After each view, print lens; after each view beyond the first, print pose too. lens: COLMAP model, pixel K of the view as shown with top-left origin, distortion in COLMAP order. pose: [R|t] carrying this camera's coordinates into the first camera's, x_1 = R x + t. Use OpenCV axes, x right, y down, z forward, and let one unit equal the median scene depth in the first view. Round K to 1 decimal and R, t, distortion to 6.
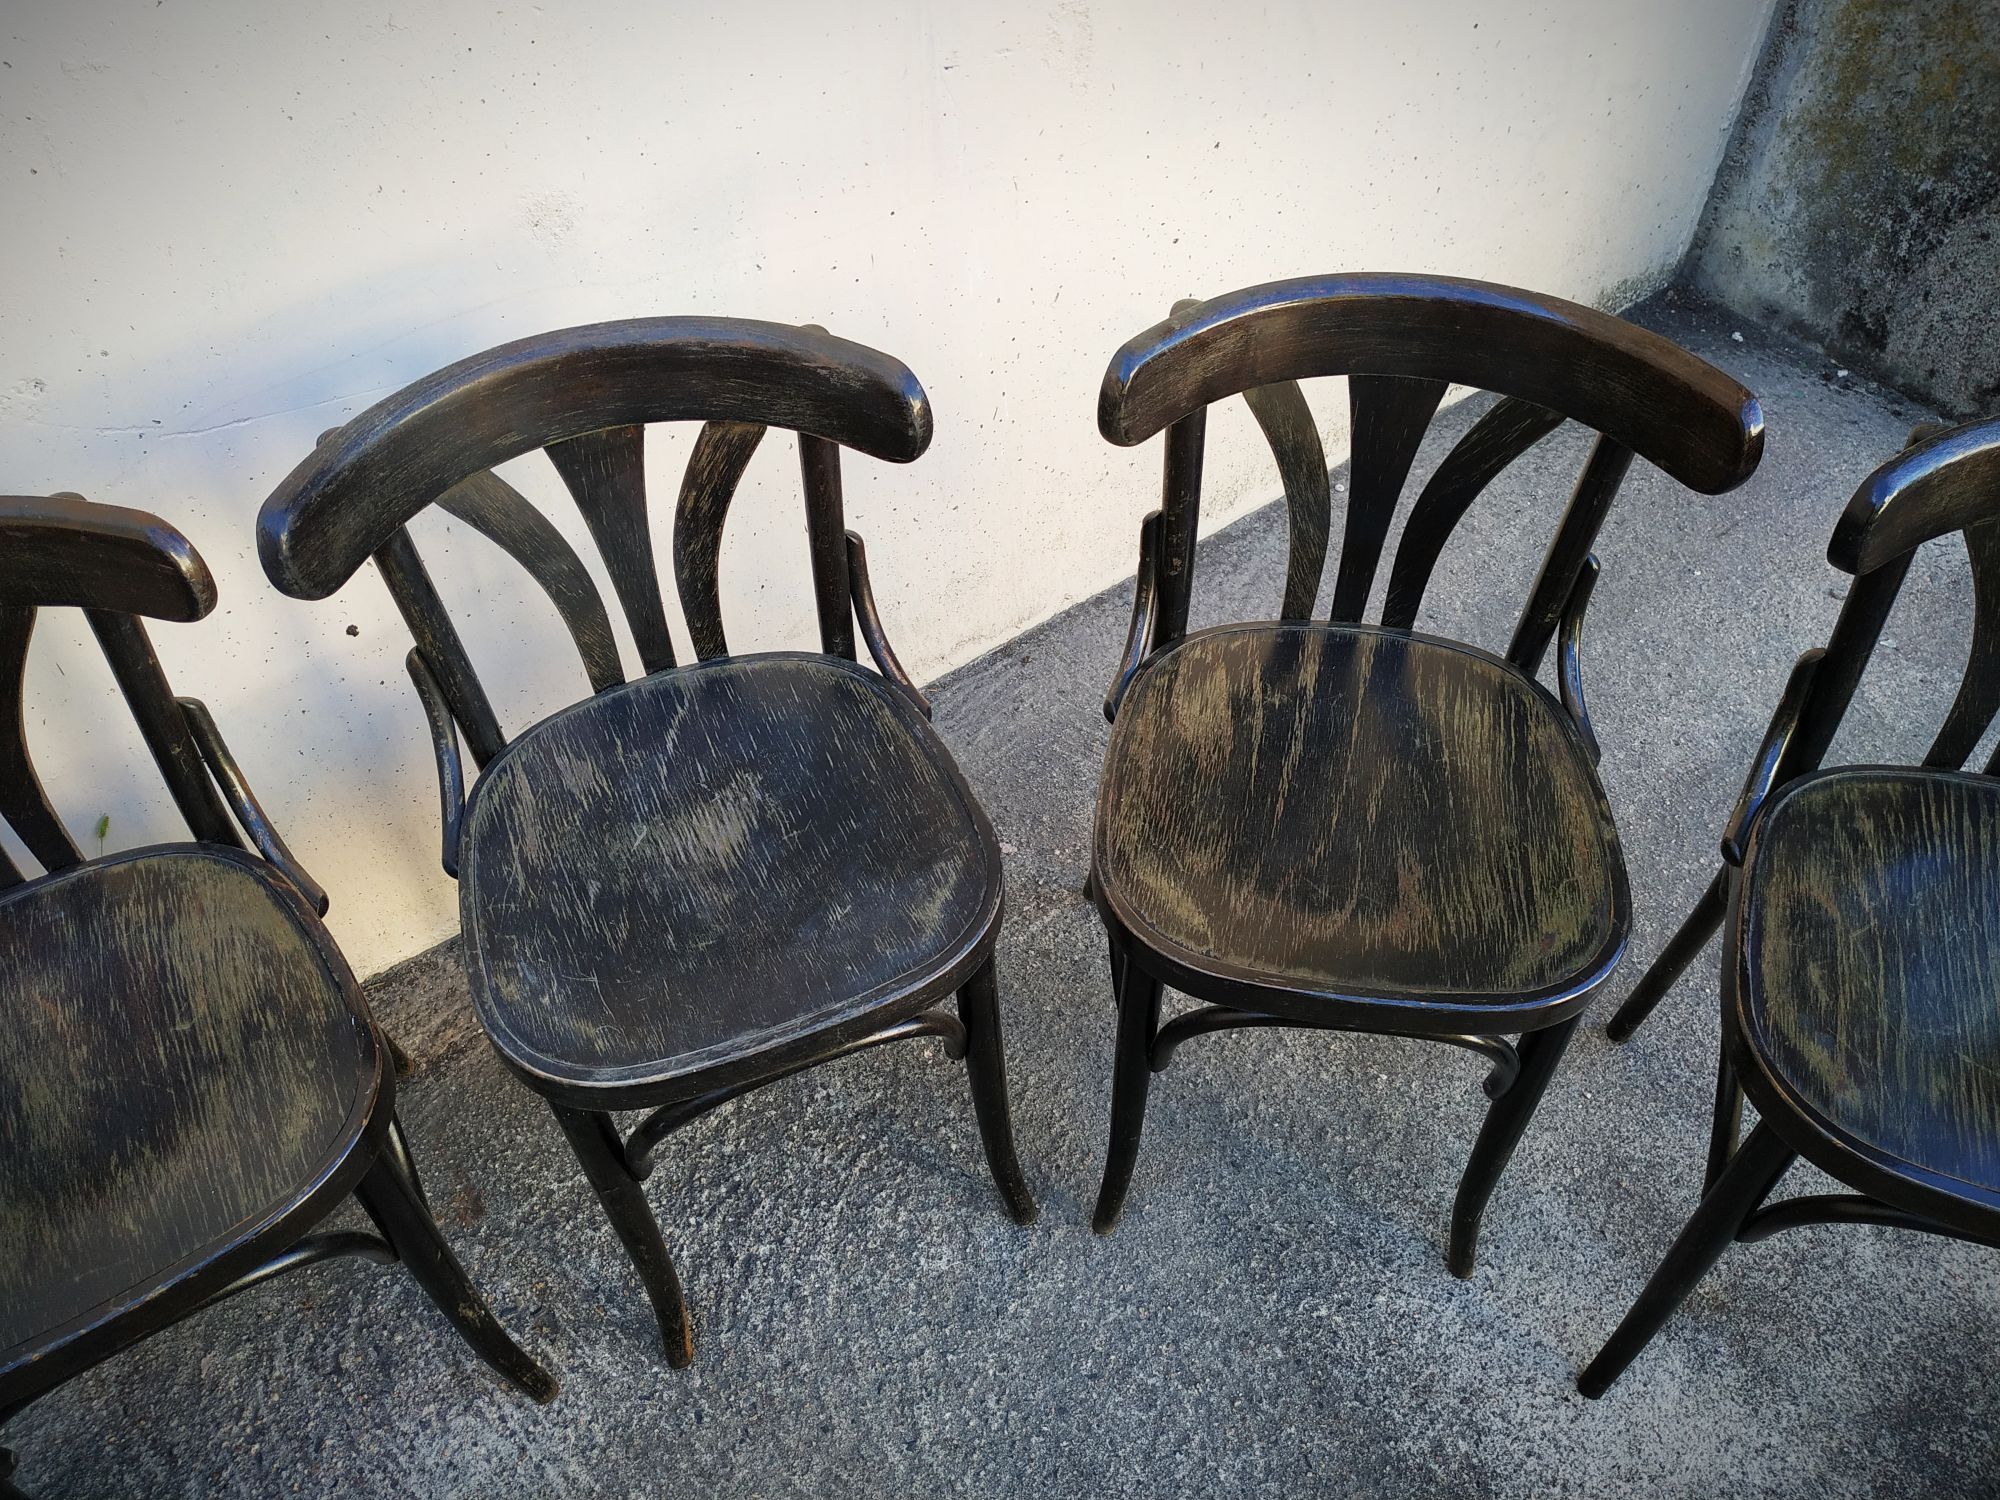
lens RADIAL K [[1467.2, 0, 995.1], [0, 1467.2, 763.6], [0, 0, 1]] dist [0.015115, -0.033921]
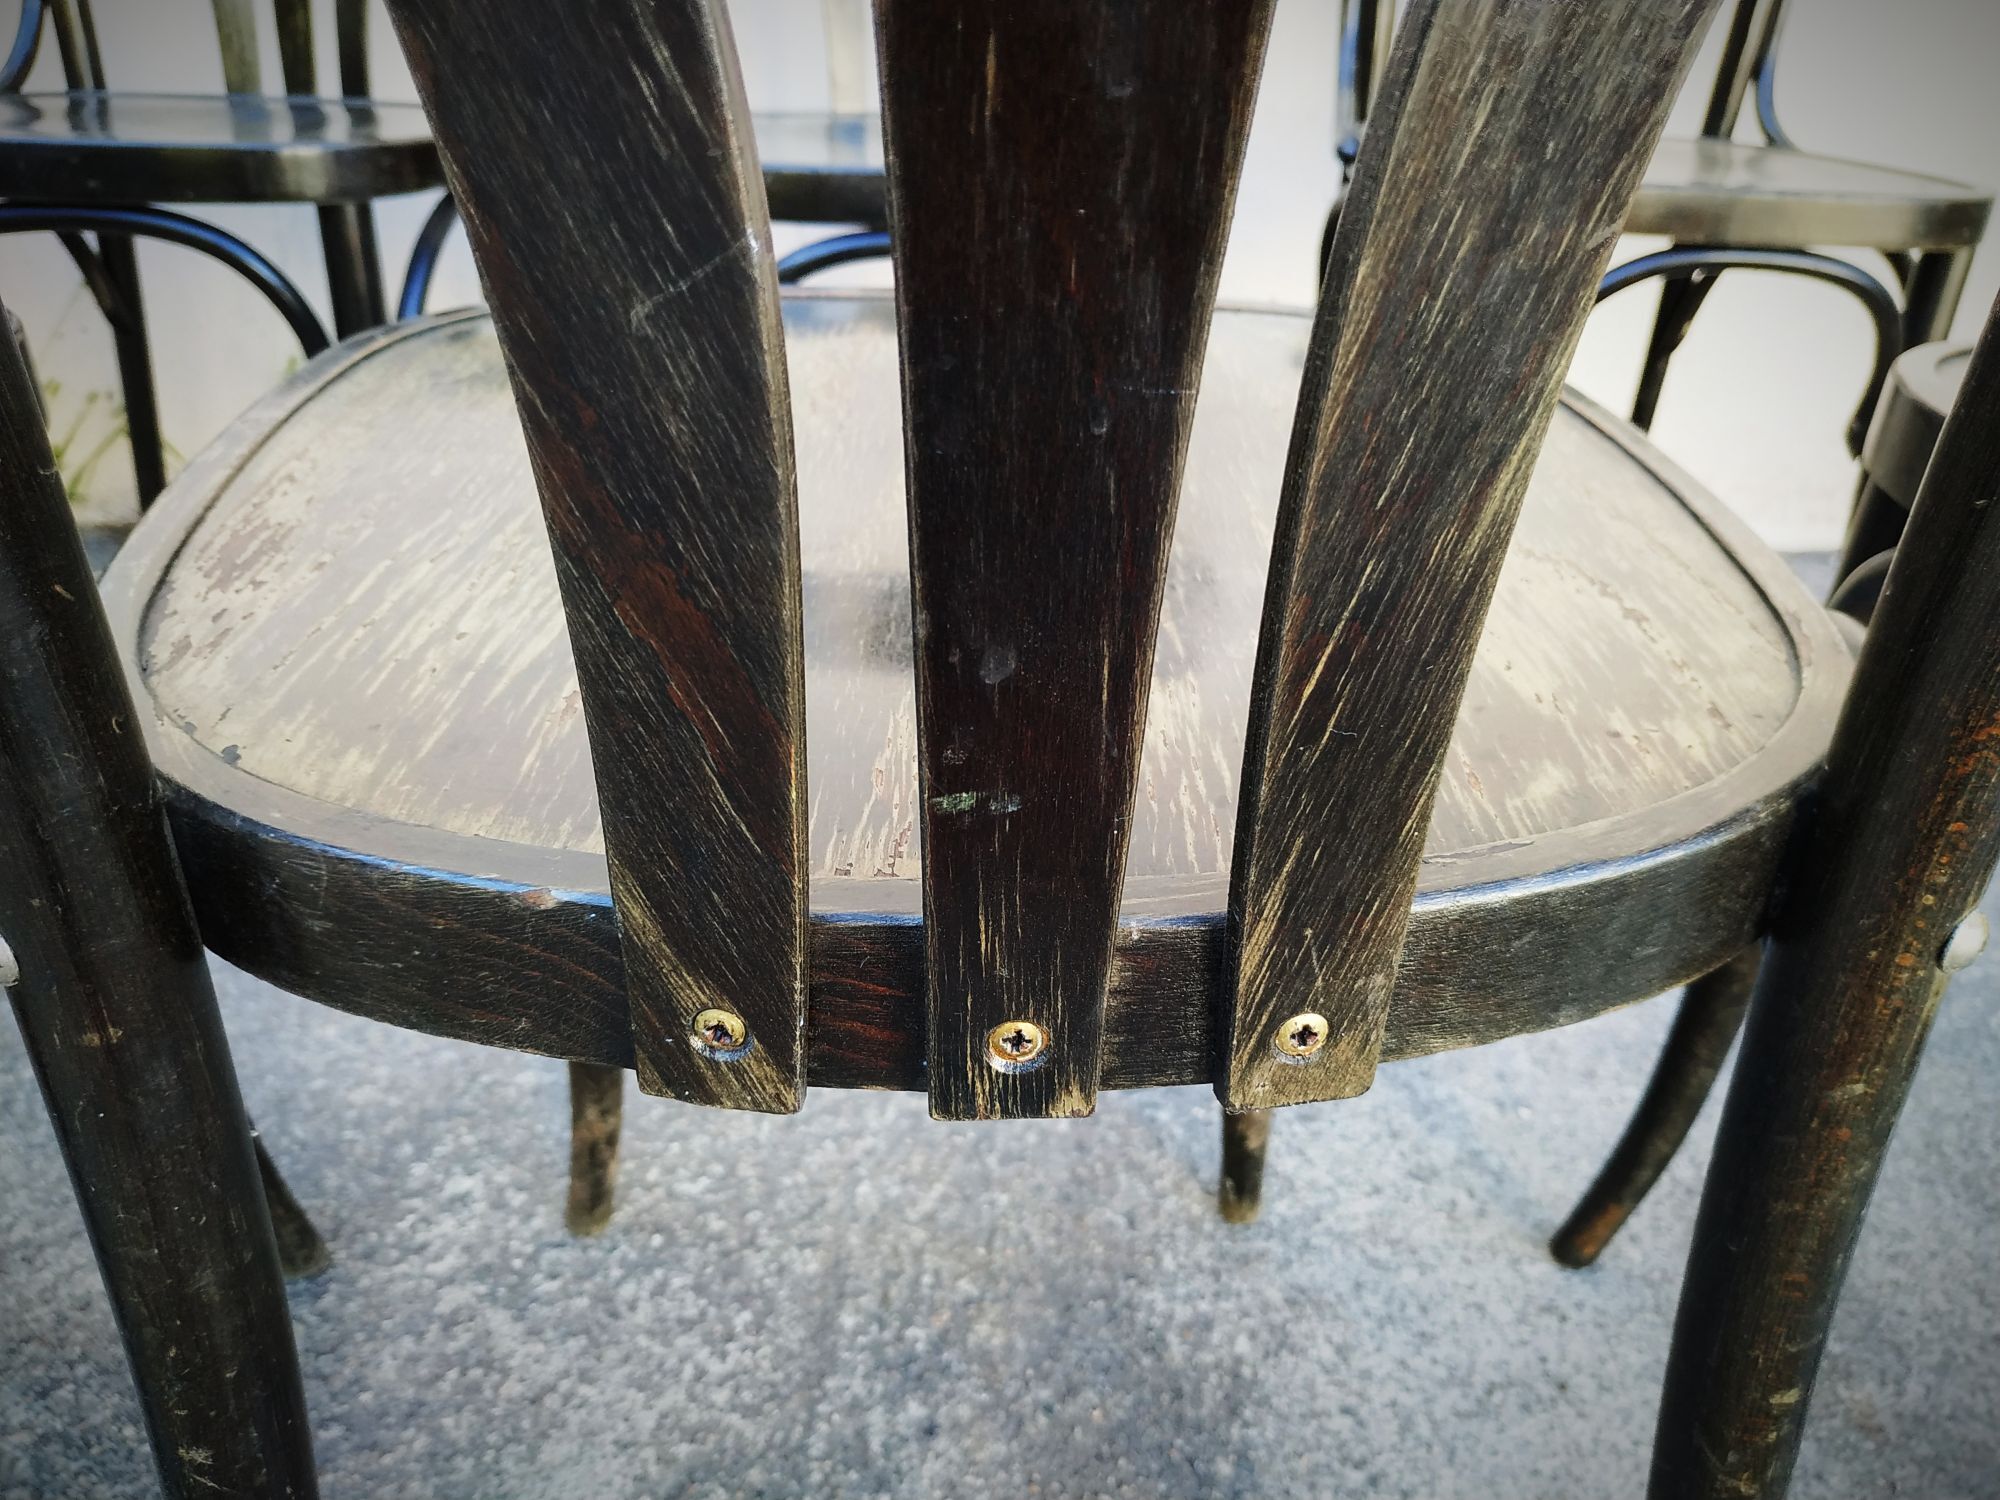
lens RADIAL K [[1467.2, 0, 995.1], [0, 1467.2, 755.5], [0, 0, 1]] dist [0.015115, -0.033921]
pose [[0.837770, 0.296680, -0.458391, 0.426389], [-0.431498, 0.874156, -0.222847, 0.431638], [0.334591, 0.384490, 0.860358, 0.403128]]
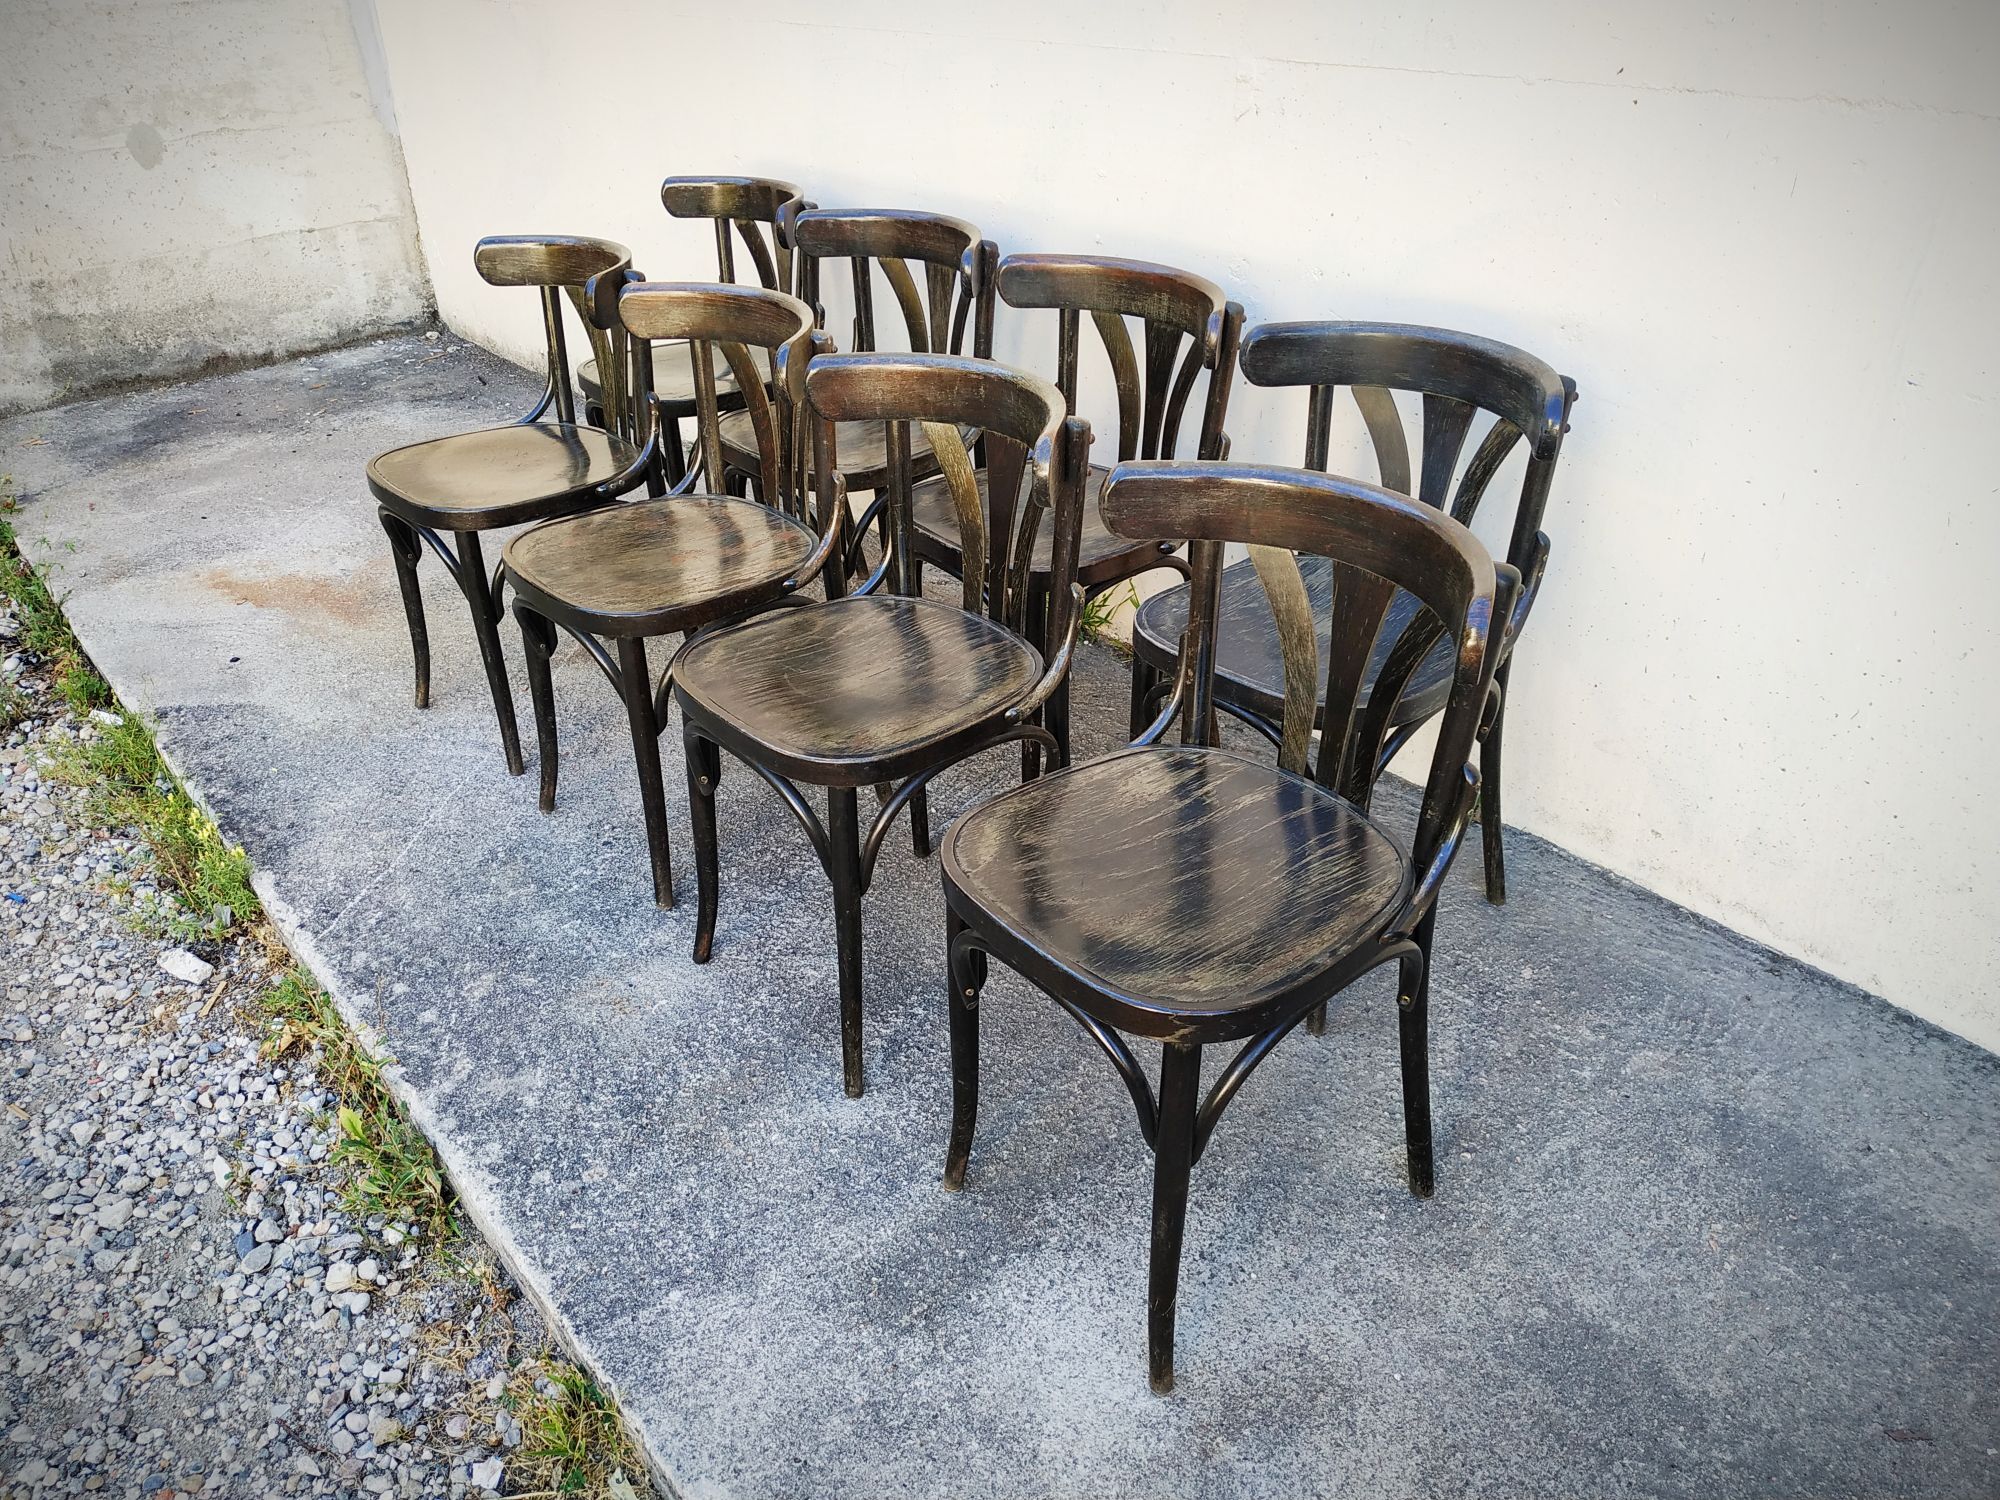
lens RADIAL K [[1467.2, 0, 993.6], [0, 1467.2, 753.2], [0, 0, 1]] dist [0.015115, -0.033921]
pose [[0.054453, 0.526024, -0.848725, 1.158159], [-0.718450, 0.610934, 0.332551, -0.170494], [0.693444, 0.591658, 0.411189, 0.199206]]
